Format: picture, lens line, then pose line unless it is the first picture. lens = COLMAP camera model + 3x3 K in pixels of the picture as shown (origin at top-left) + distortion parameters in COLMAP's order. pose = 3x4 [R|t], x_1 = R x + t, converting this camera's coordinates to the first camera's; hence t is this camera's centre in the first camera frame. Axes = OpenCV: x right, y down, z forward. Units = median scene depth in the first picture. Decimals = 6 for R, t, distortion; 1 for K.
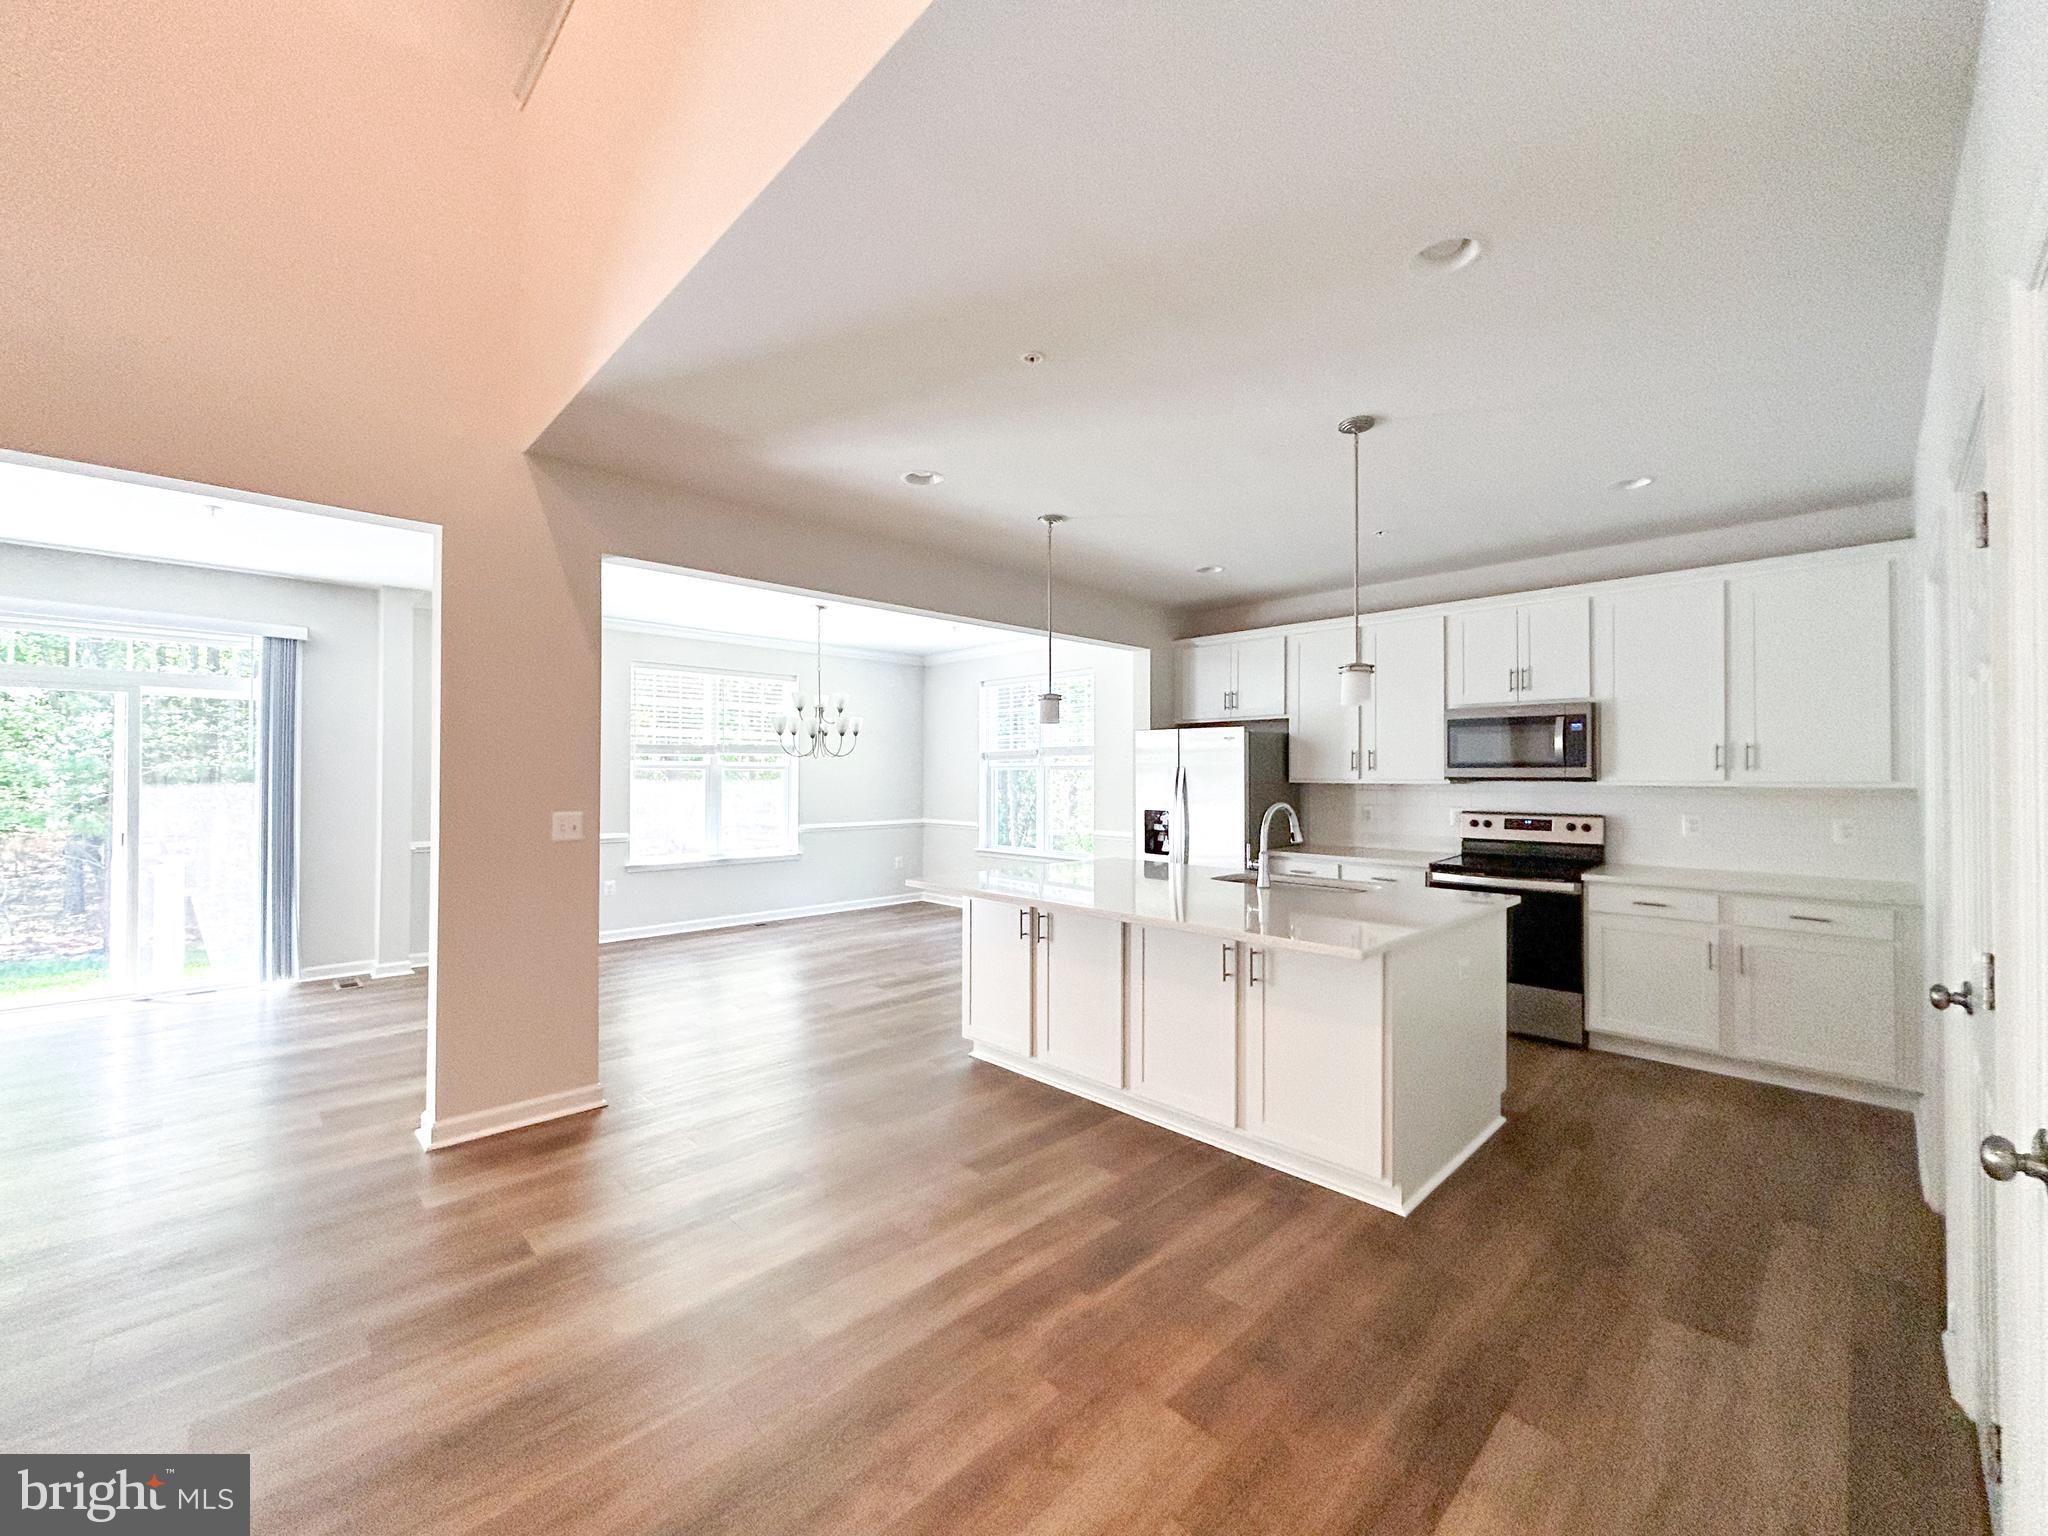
lens RADIAL K [[824.1, 0, 1024.0], [0, 824.1, 768.0], [0, 0, 1]] dist [-0.000760, 0.000057]
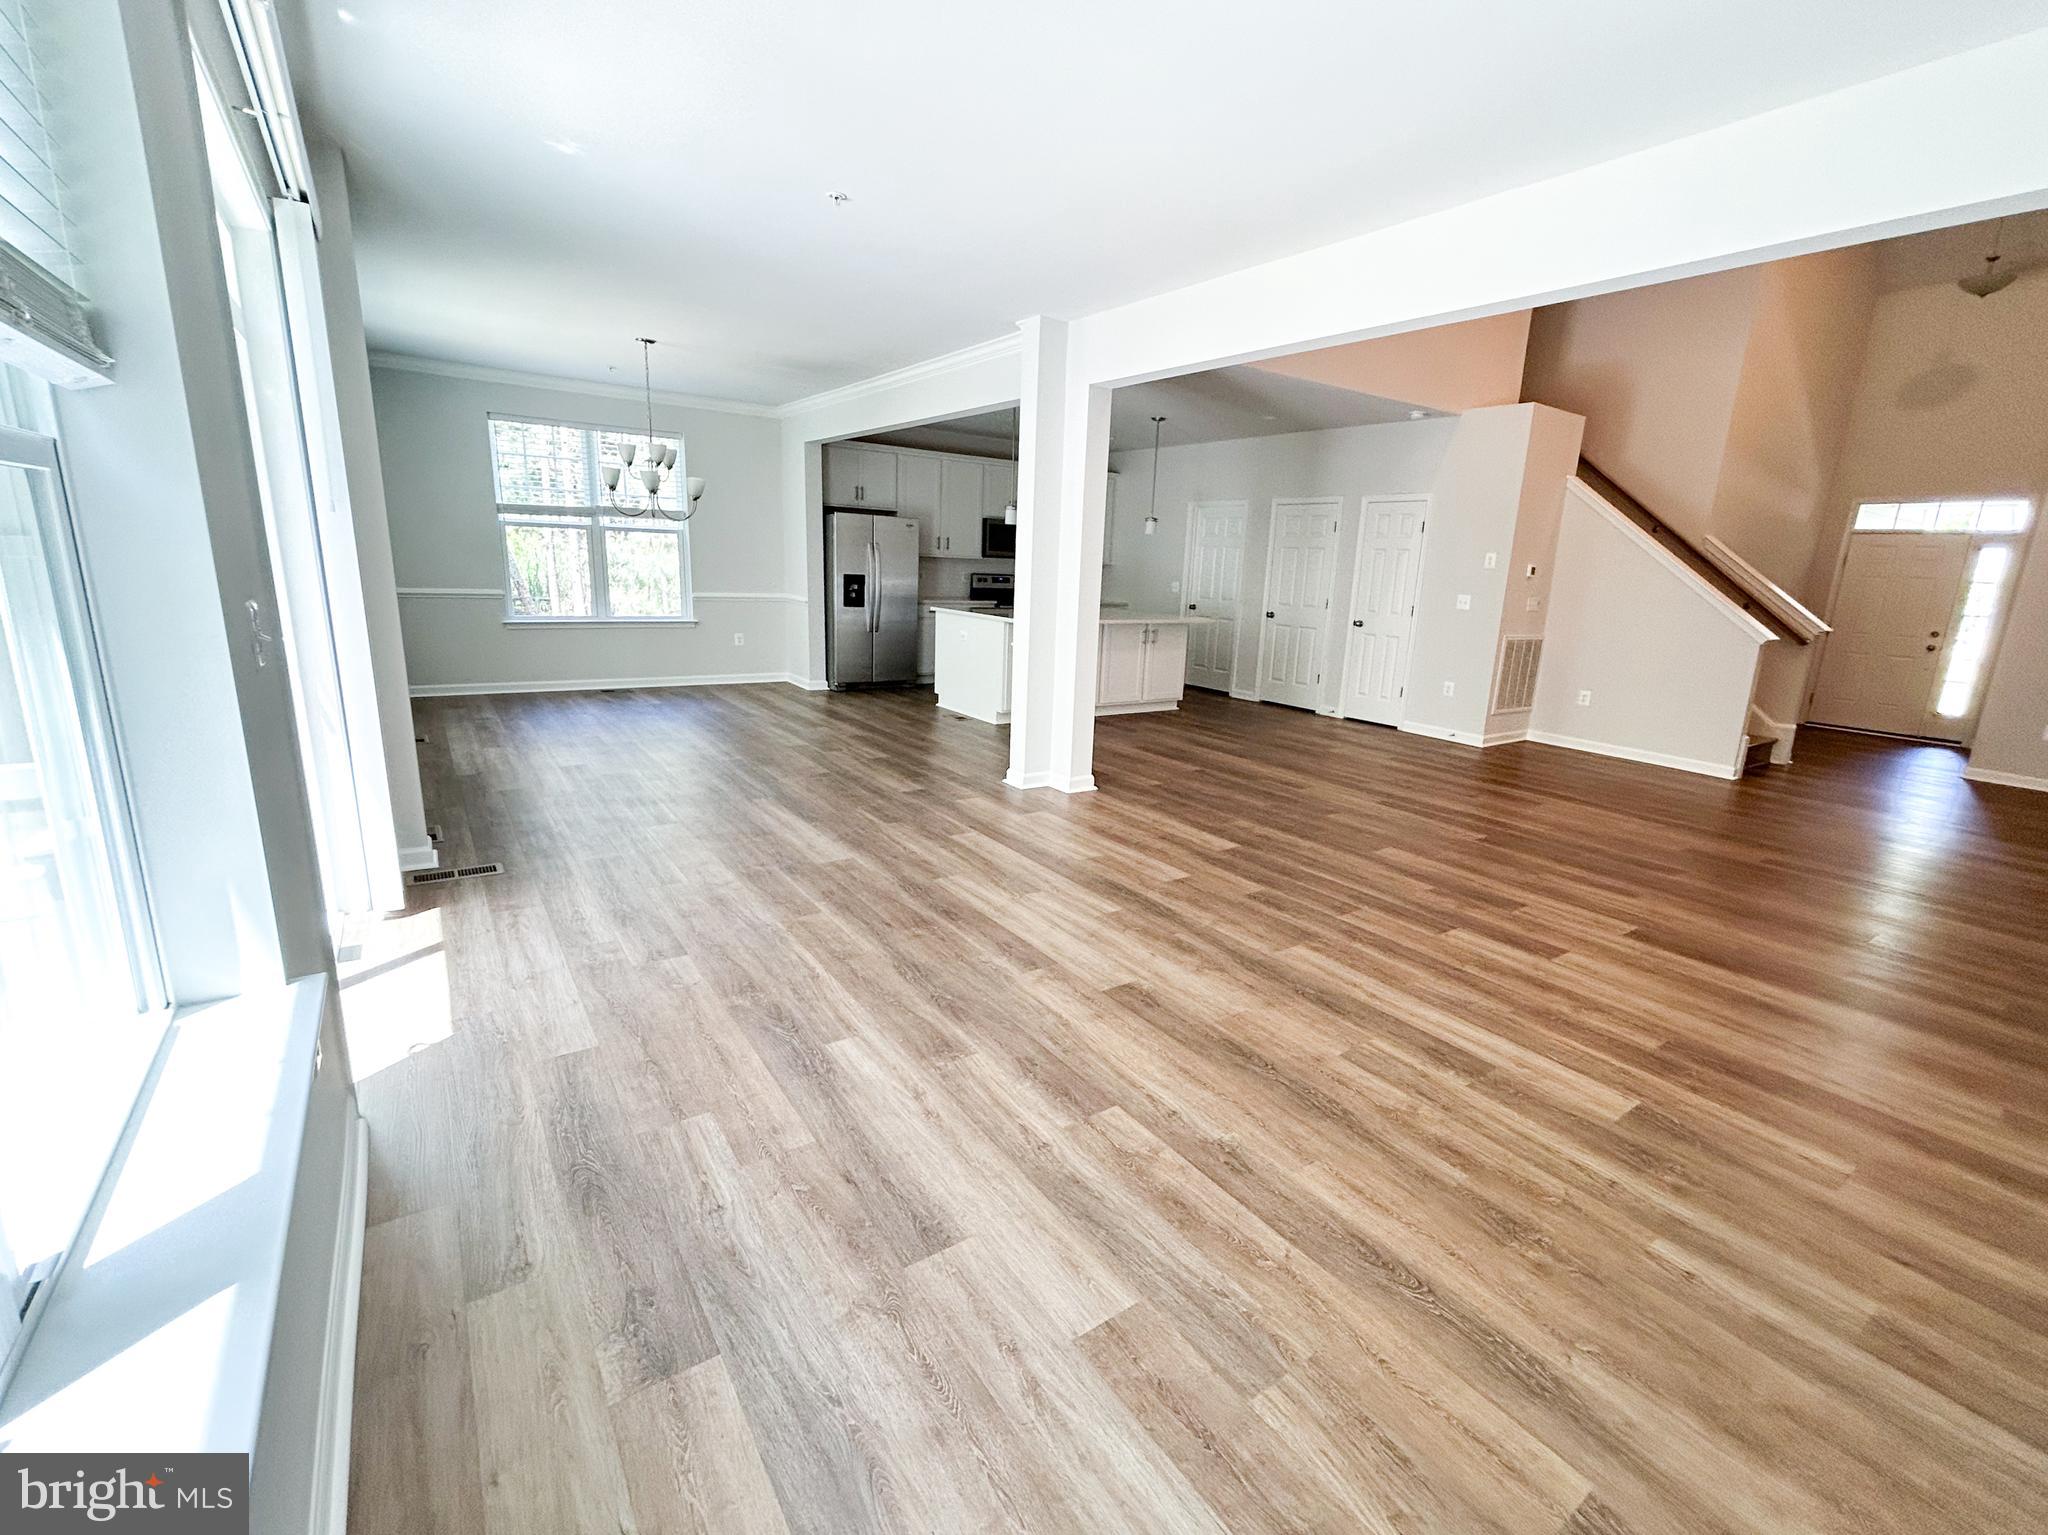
lens RADIAL K [[890.0, 0, 1064.1], [0, 890.0, 772.6], [0, 0, 1]] dist [-0.000100, 0.000137]
pose [[0.146144, -0.224110, 0.963544, -1.606636], [-0.053403, 0.970794, 0.233896, 0.008706], [-0.987821, -0.085639, 0.129907, 0.540010]]
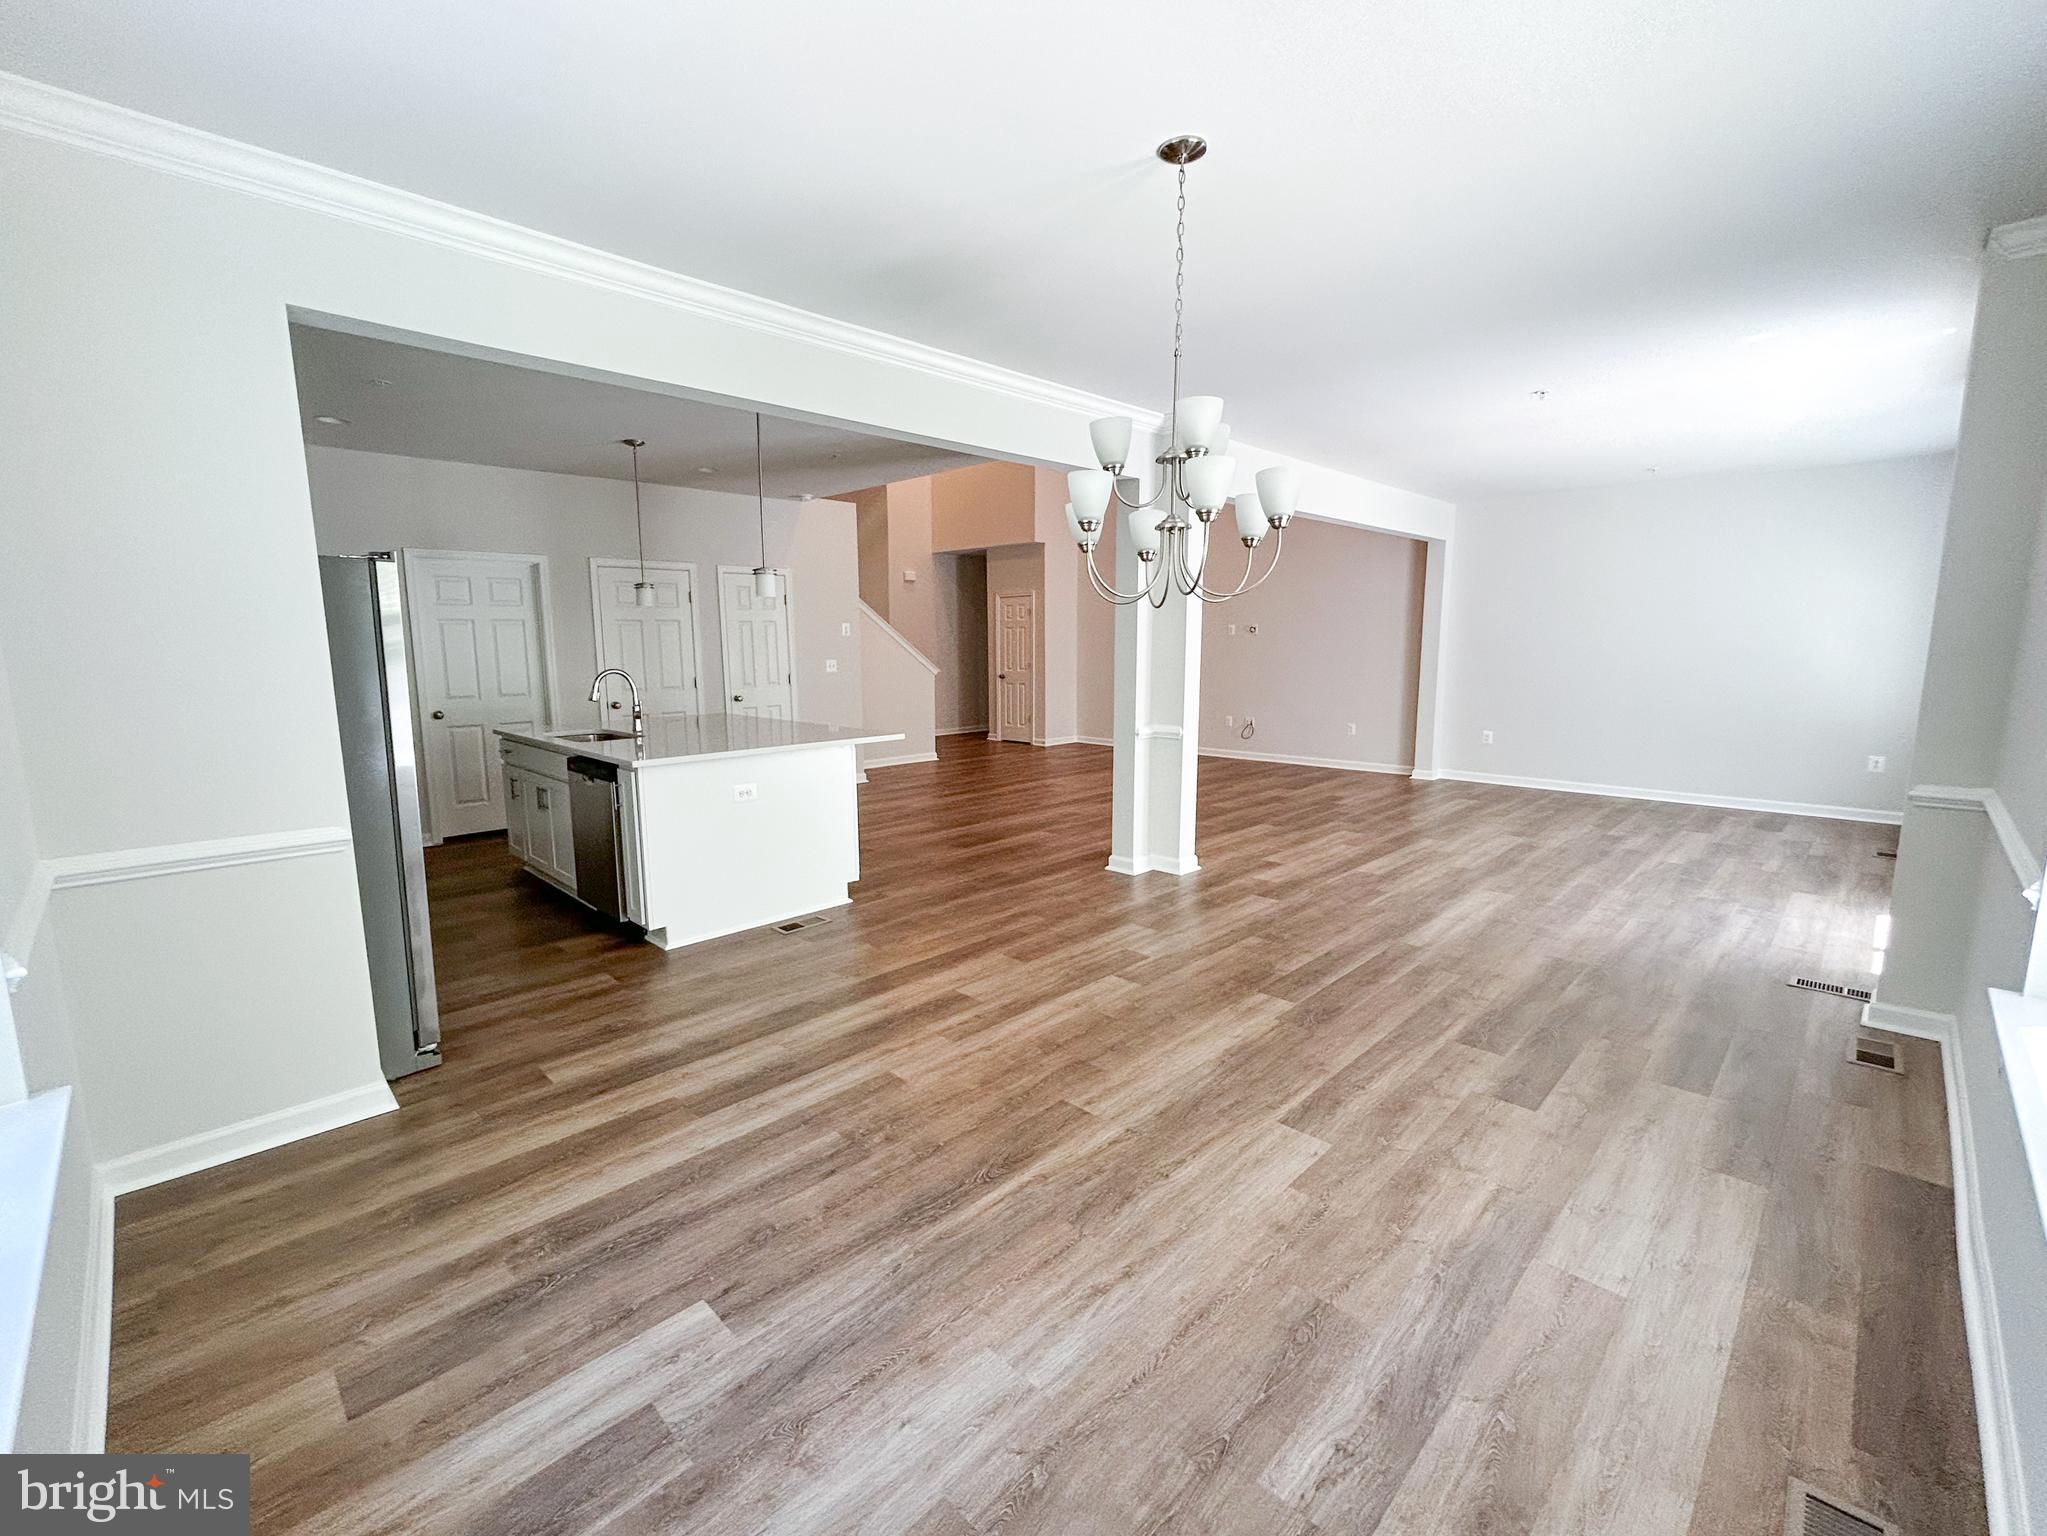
lens RADIAL K [[827.9, 0, 1023.5], [0, 827.9, 768.0], [0, 0, 1]] dist [-0.000153, -0.000063]
pose [[-0.999999, 0.000322, 0.001345, -0.298326], [0.000511, 0.989720, 0.143020, 0.010645], [-0.001285, 0.143020, -0.989719, 1.793290]]
